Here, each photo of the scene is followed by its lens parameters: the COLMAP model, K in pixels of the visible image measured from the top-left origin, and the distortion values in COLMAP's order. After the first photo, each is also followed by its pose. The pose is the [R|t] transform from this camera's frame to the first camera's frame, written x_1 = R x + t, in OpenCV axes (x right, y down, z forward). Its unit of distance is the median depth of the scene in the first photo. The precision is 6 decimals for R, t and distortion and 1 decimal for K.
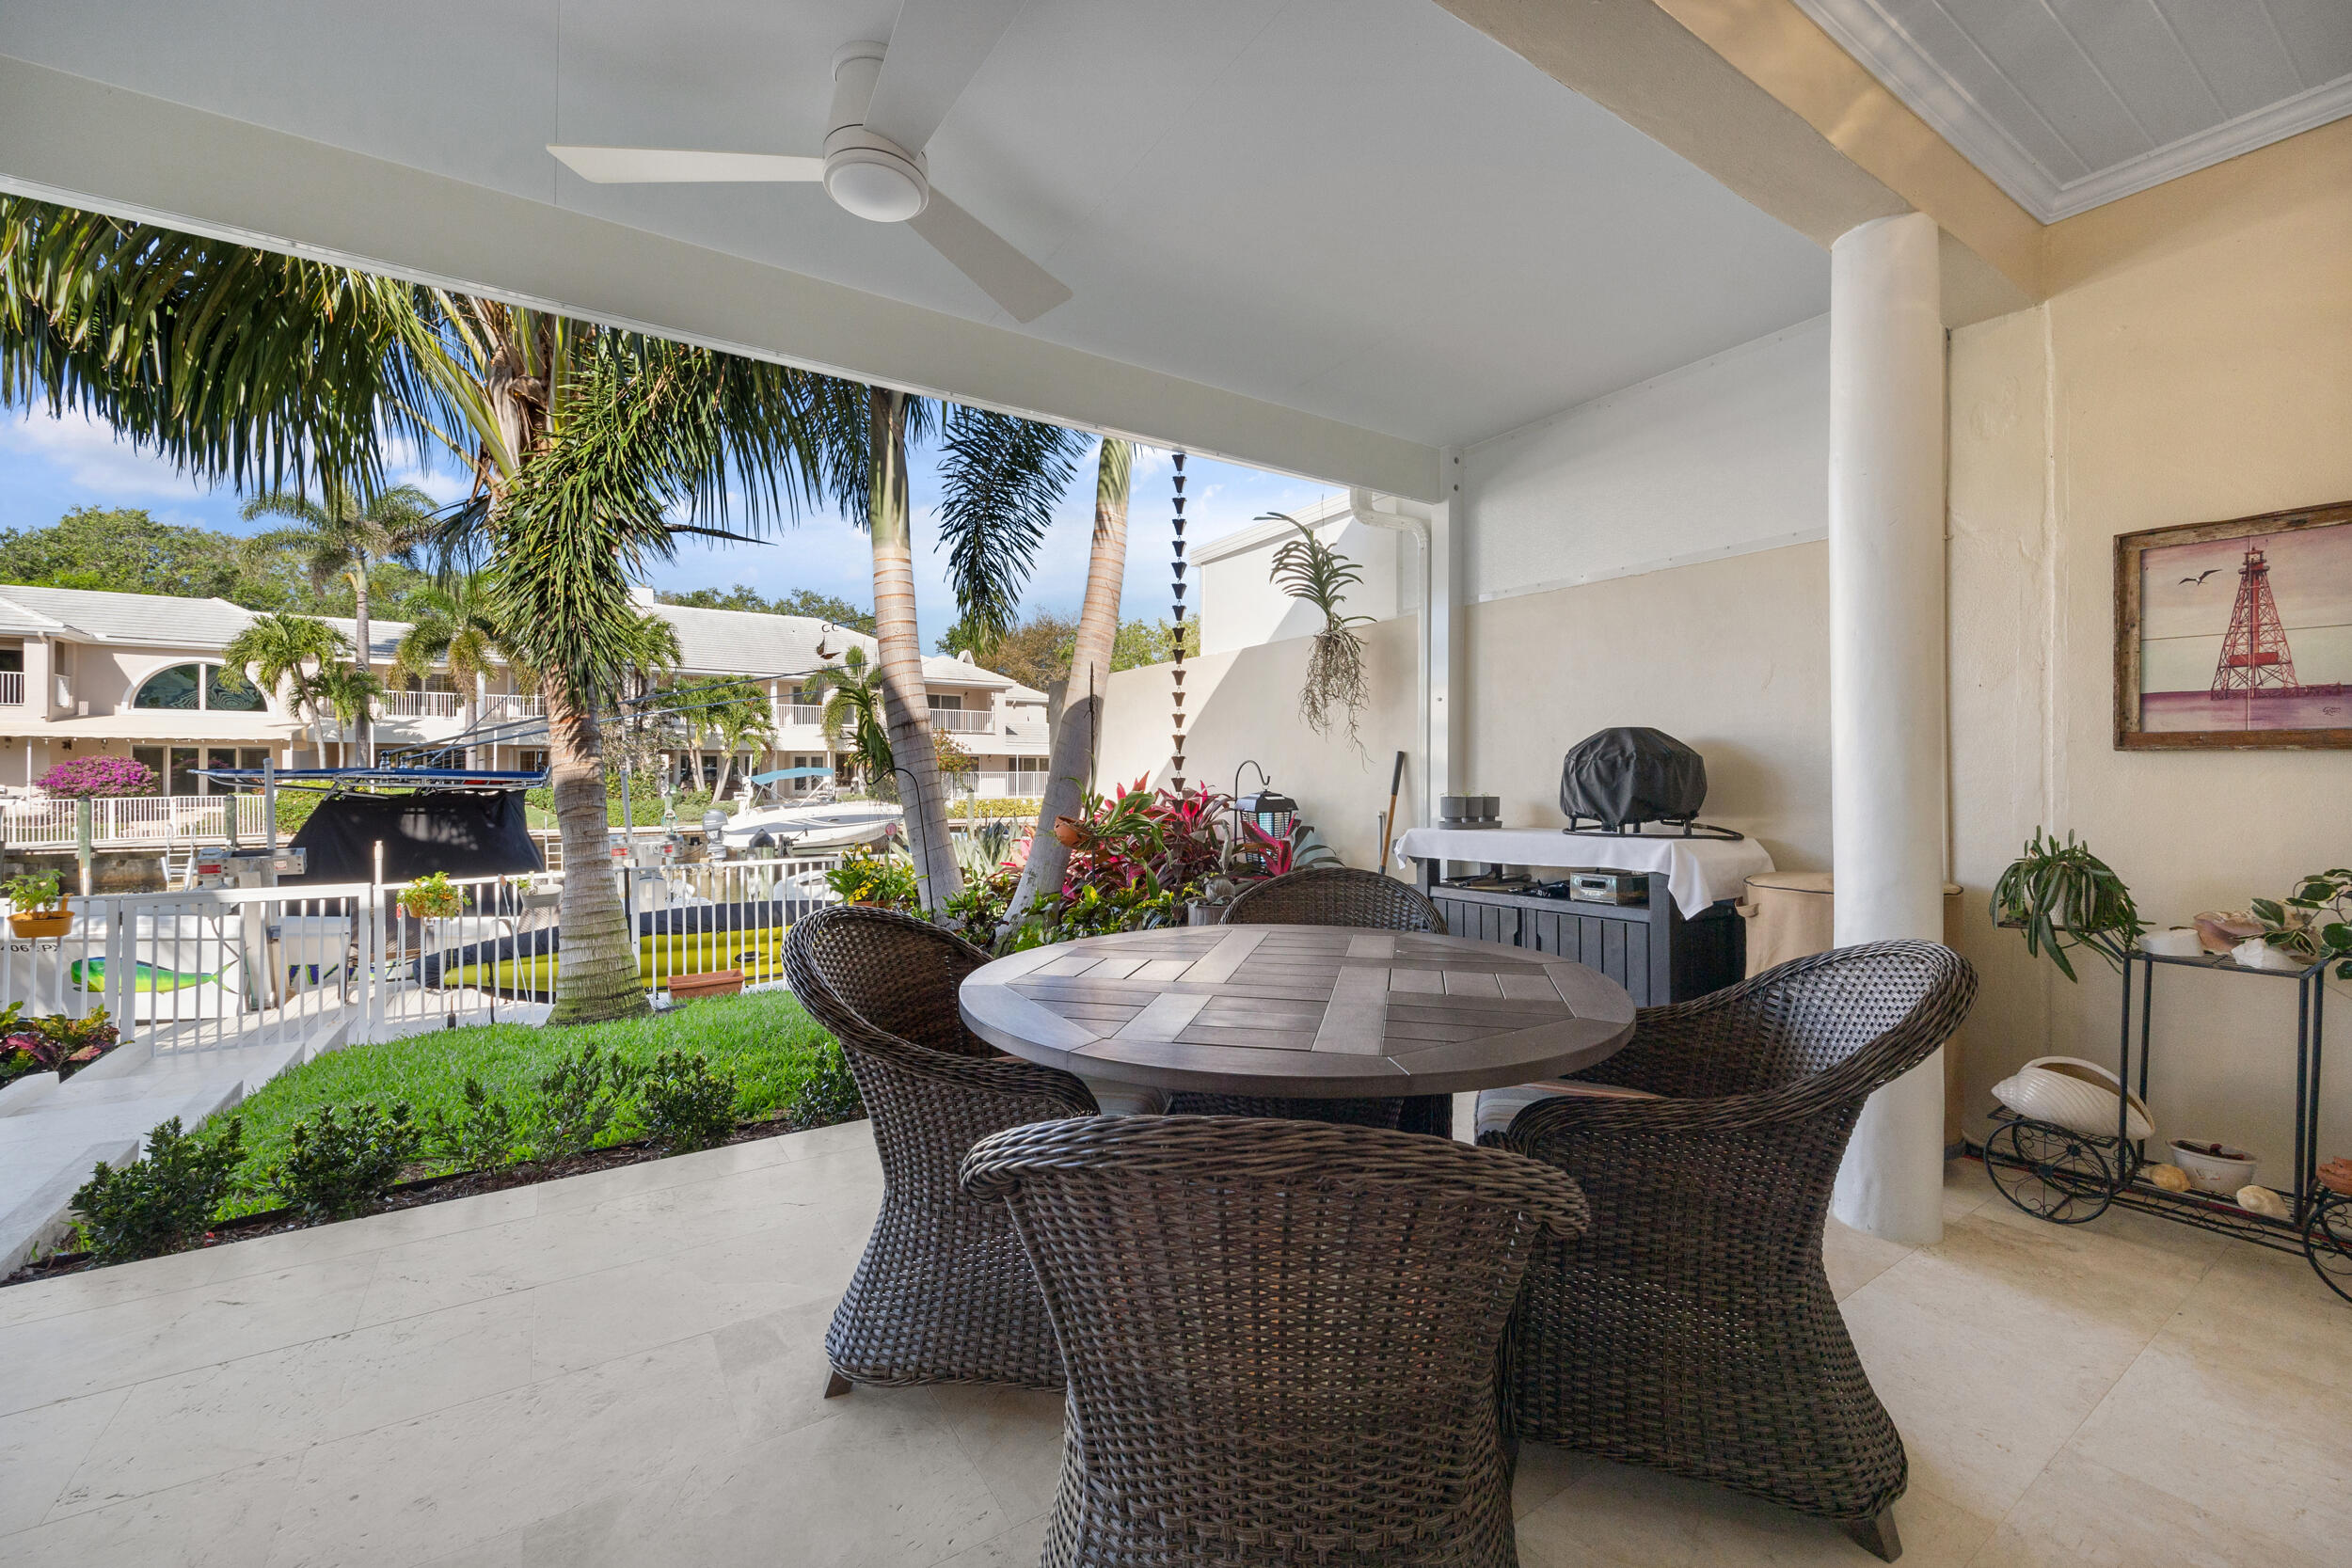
lens RADIAL K [[954.9, 0, 1184.0], [0, 954.9, 775.7], [0, 0, 1]] dist [-0.000914, -0.000371]
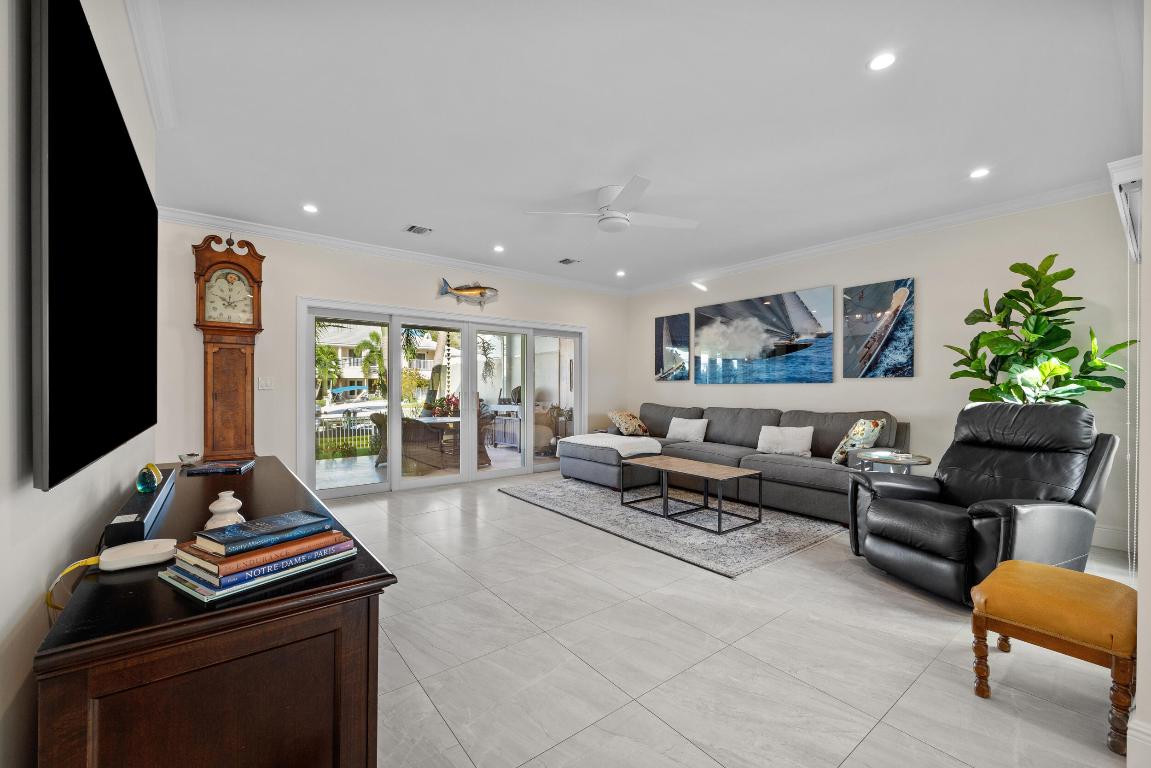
lens RADIAL K [[465.3, 0, 575.5], [0, 465.3, 384.0], [0, 0, 1]] dist [-0.001546, -0.000447]
pose [[0.997380, 0.003565, 0.072257, 0.059091], [-0.002847, 0.999946, -0.010042, -0.003442], [-0.072289, 0.009810, 0.997336, -0.173145]]
